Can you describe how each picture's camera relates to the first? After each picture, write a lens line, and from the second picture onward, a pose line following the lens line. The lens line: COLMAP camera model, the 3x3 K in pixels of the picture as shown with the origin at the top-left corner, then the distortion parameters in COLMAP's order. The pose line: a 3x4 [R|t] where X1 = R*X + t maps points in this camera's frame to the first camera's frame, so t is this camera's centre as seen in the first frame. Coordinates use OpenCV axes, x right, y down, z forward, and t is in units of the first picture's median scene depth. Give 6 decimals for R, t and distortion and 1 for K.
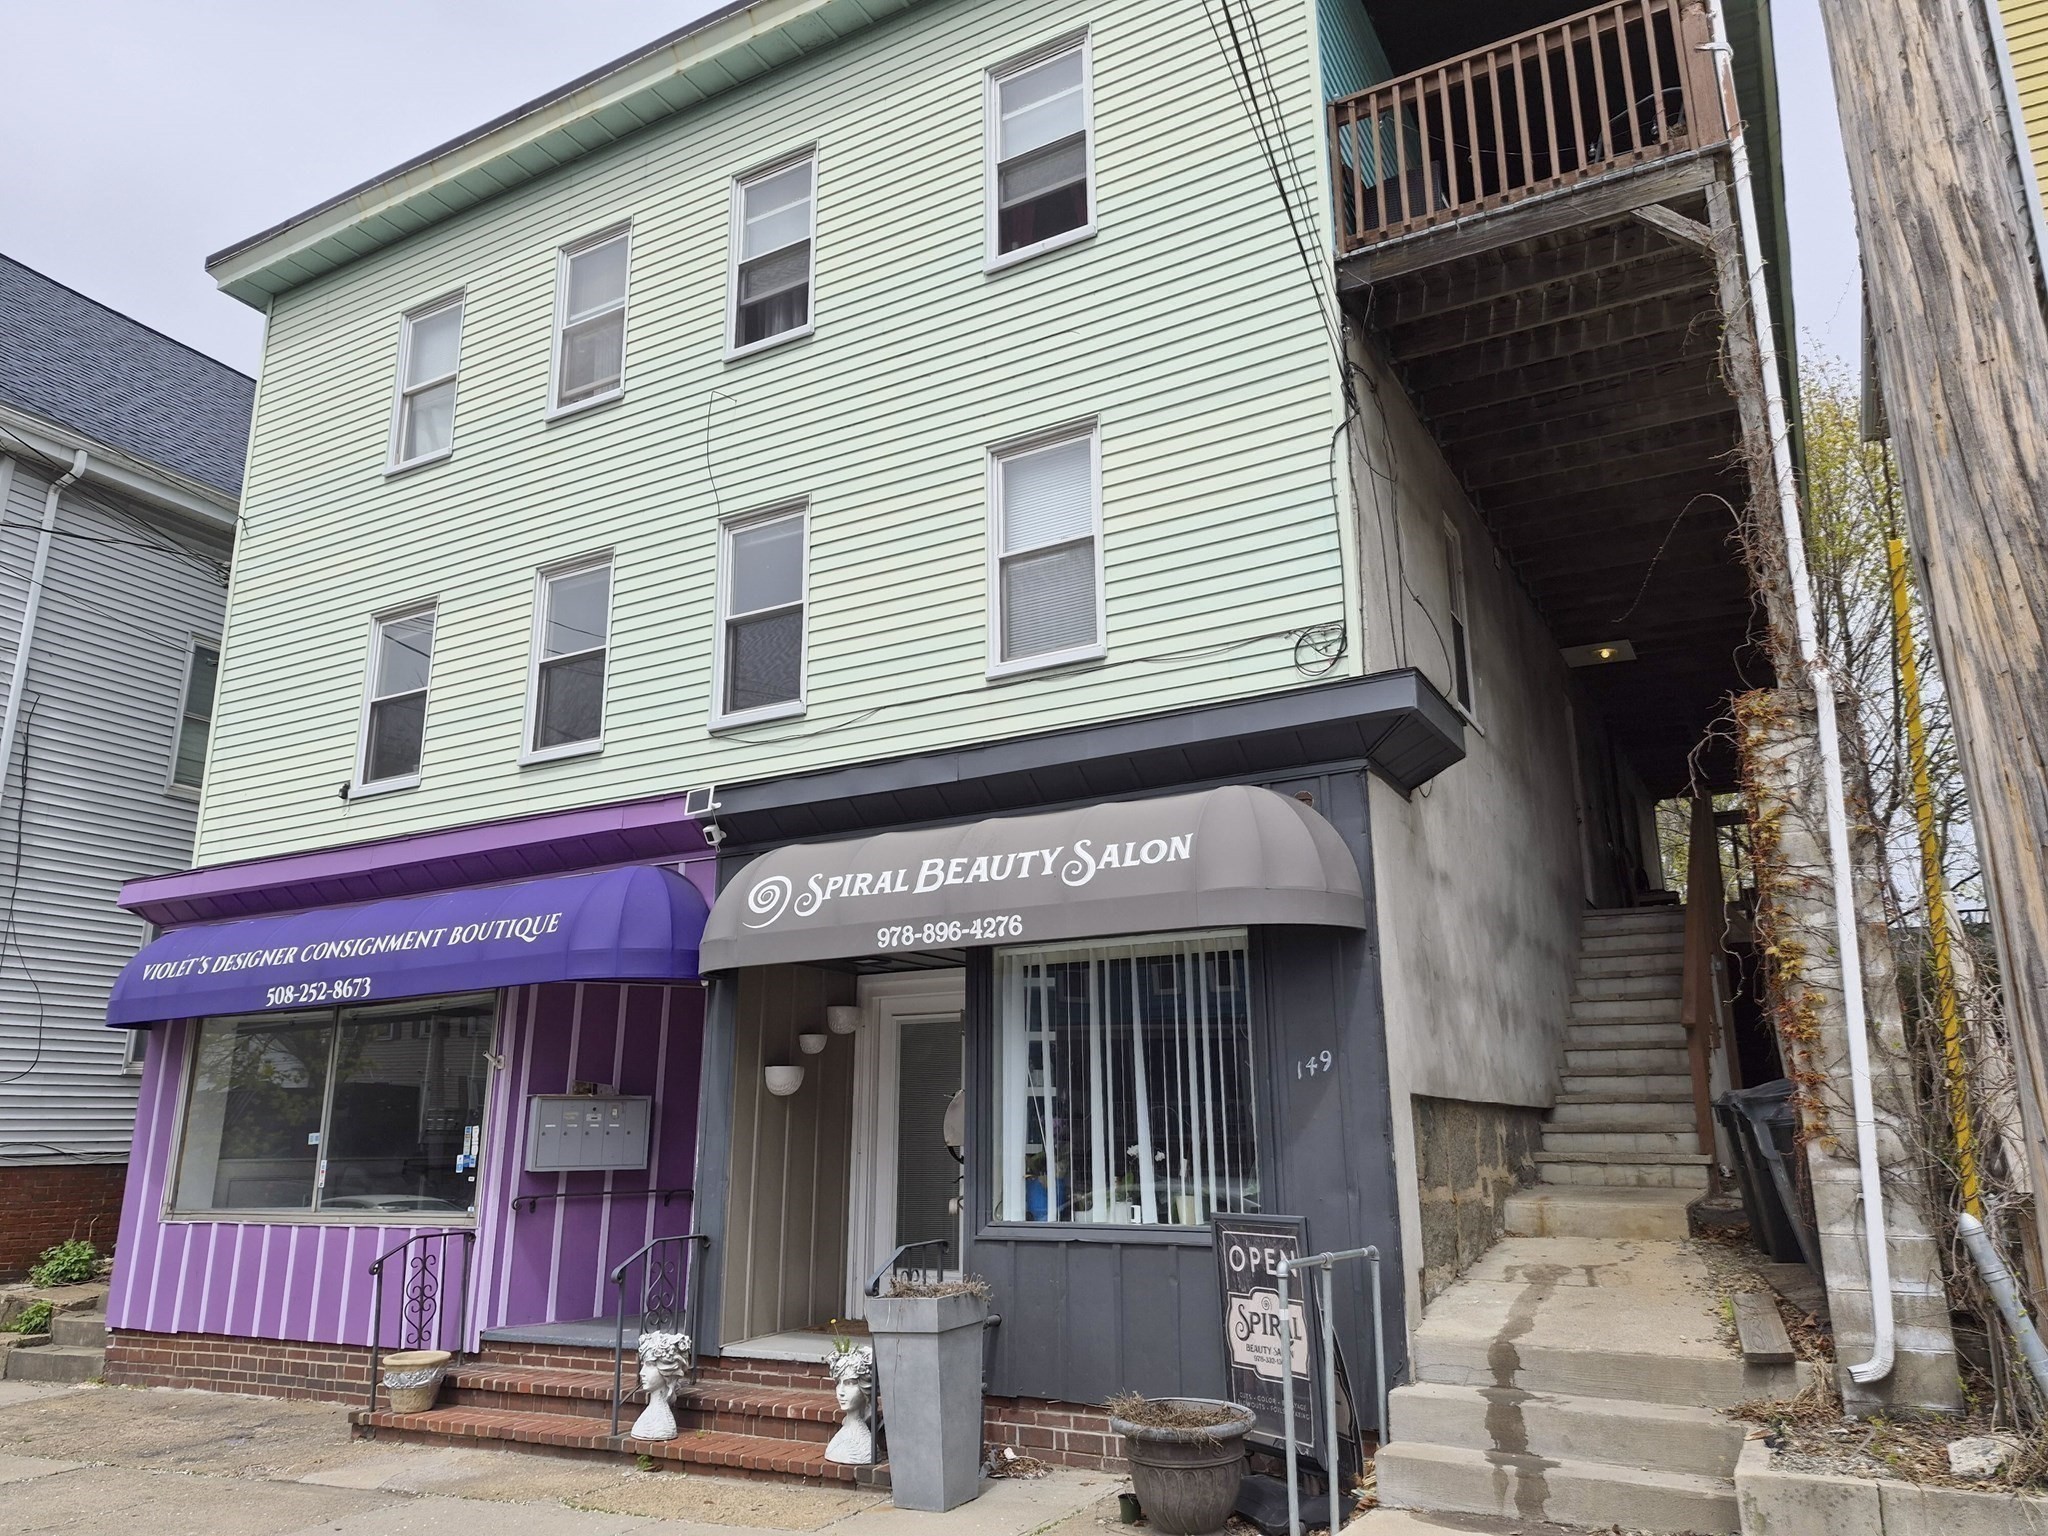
lens RADIAL K [[1402.4, 0, 1023.0], [0, 1402.4, 763.1], [0, 0, 1]] dist [0.072175, -0.067654]
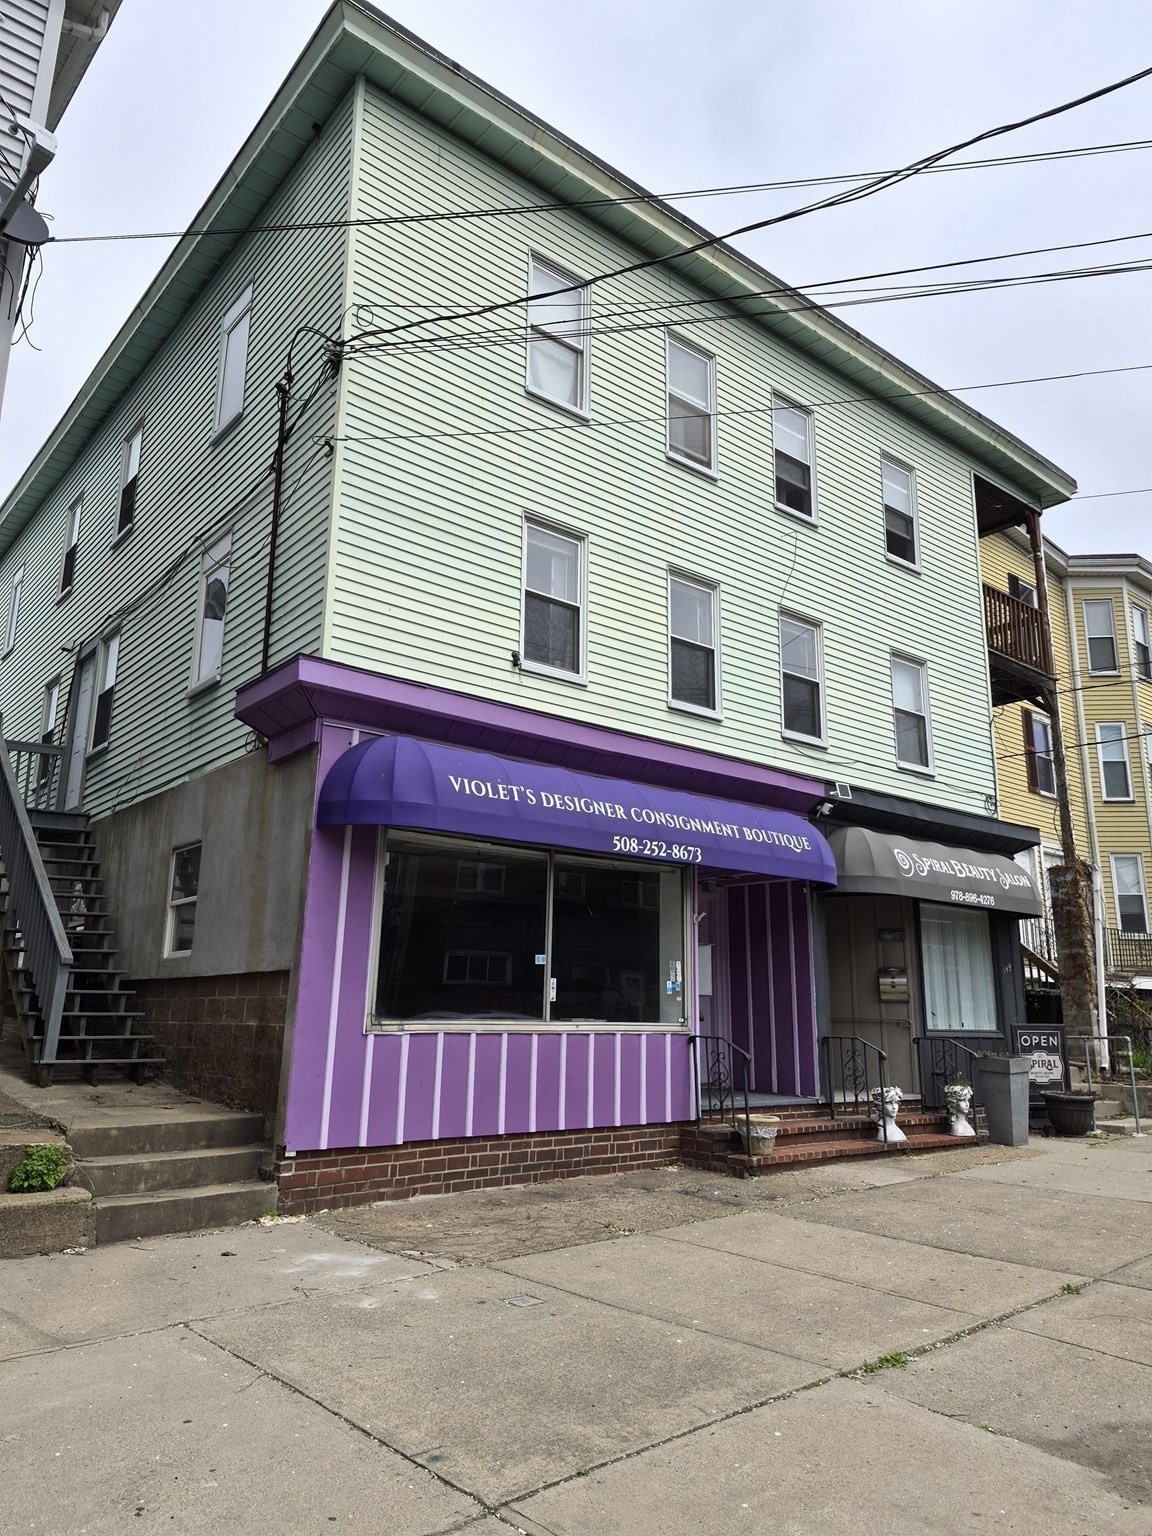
lens RADIAL K [[1051.8, 0, 582.8], [0, 1051.8, 765.7], [0, 0, 1]] dist [0.072175, -0.067654]
pose [[0.369848, 0.234758, 0.898944, -1.760338], [-0.252295, 0.956572, -0.146007, 0.309749], [-0.894181, -0.172798, 0.413015, 0.871097]]
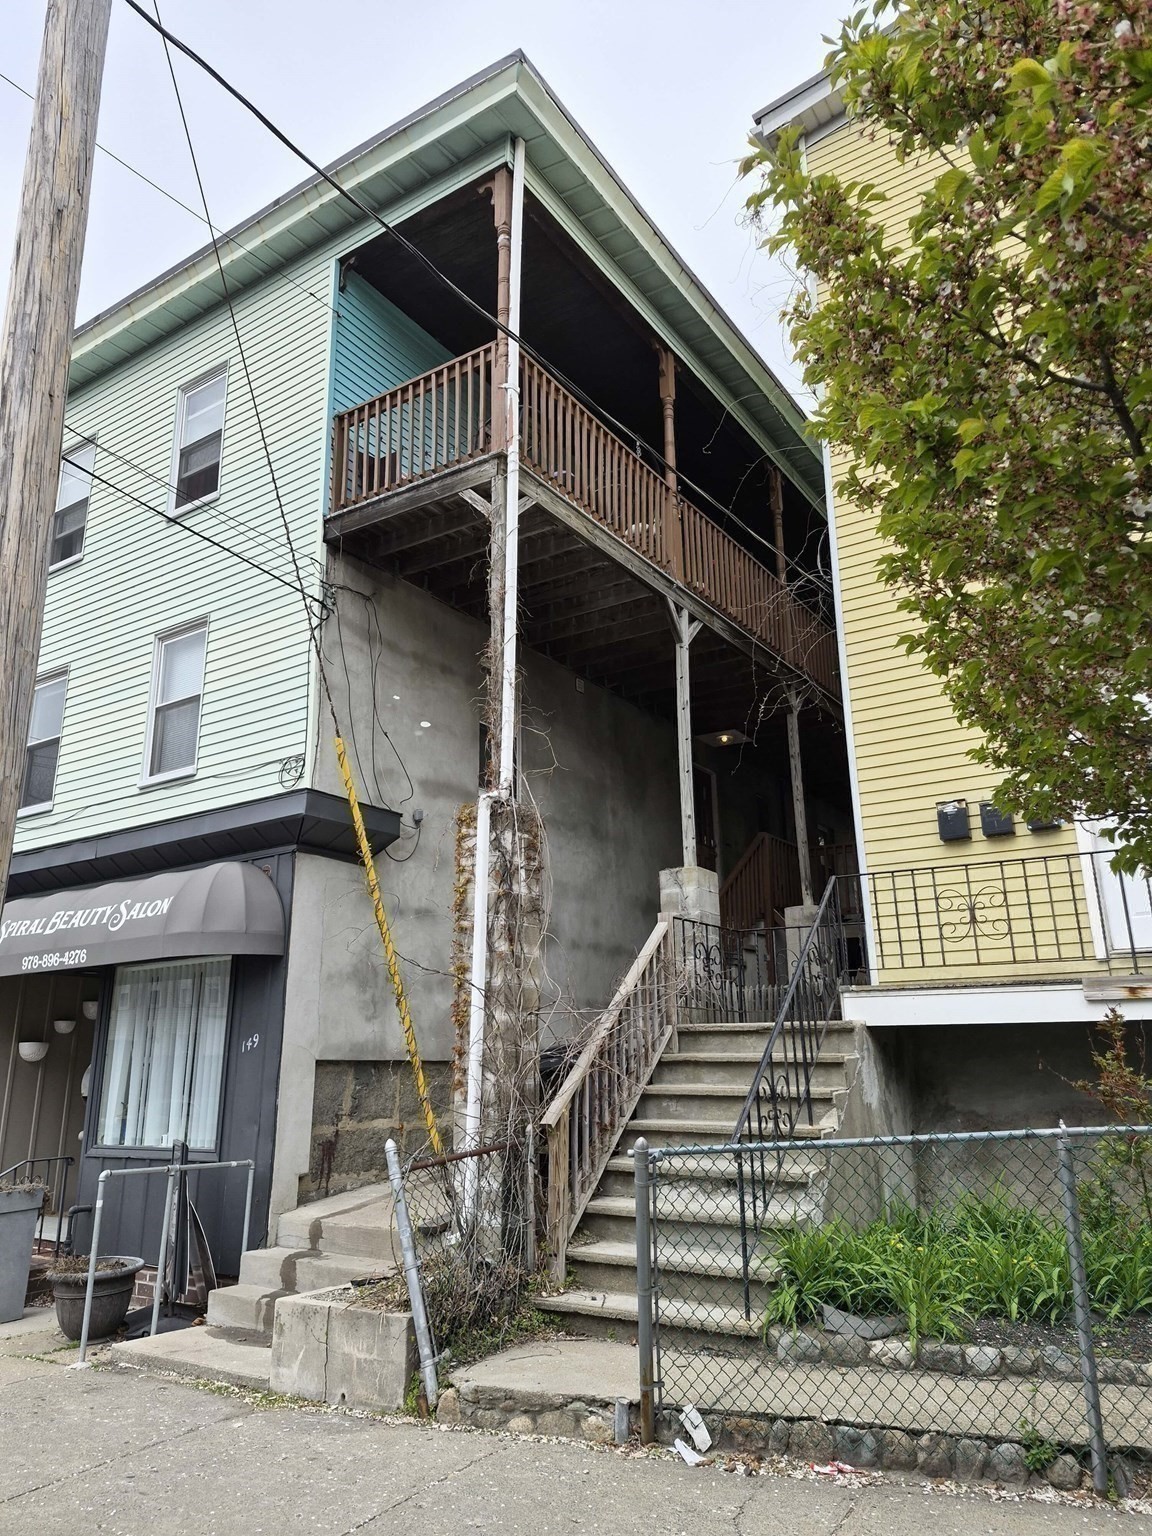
lens RADIAL K [[1051.8, 0, 570.0], [0, 1051.8, 761.1], [0, 0, 1]] dist [0.072175, -0.067654]
pose [[0.996989, -0.026200, -0.072988, 0.596507], [0.024377, 0.999371, -0.025755, -0.054303], [0.073617, 0.023899, 0.997000, -0.142831]]
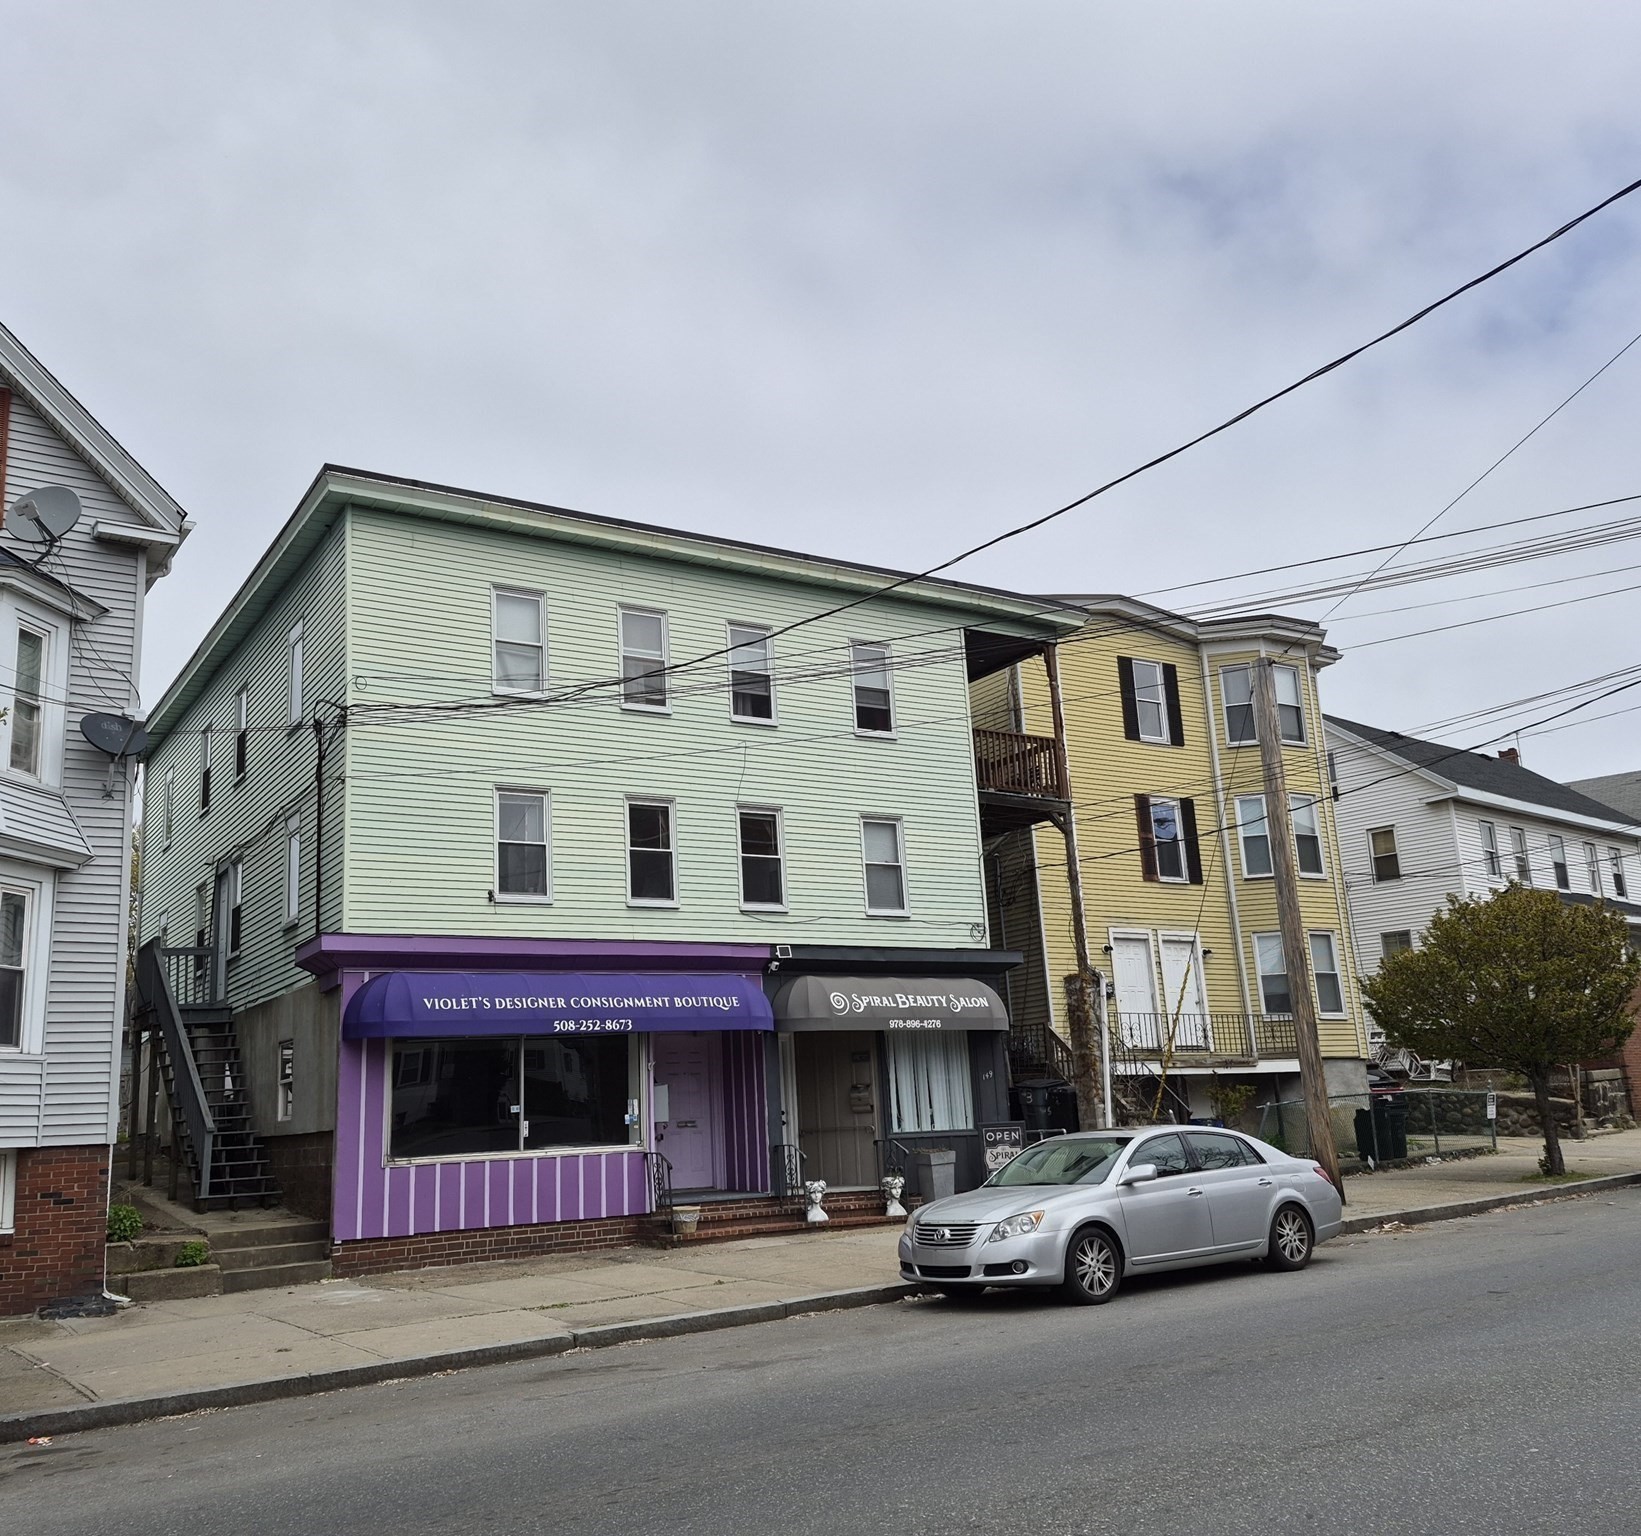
lens RADIAL K [[1461.9, 0, 760.2], [0, 1461.9, 802.7], [0, 0, 1]] dist [0.086434, -0.052692]
pose [[0.505351, 0.178893, 0.844167, -2.568817], [-0.180384, 0.978562, -0.099388, 0.038189], [-0.843849, -0.102049, 0.526787, -0.174890]]
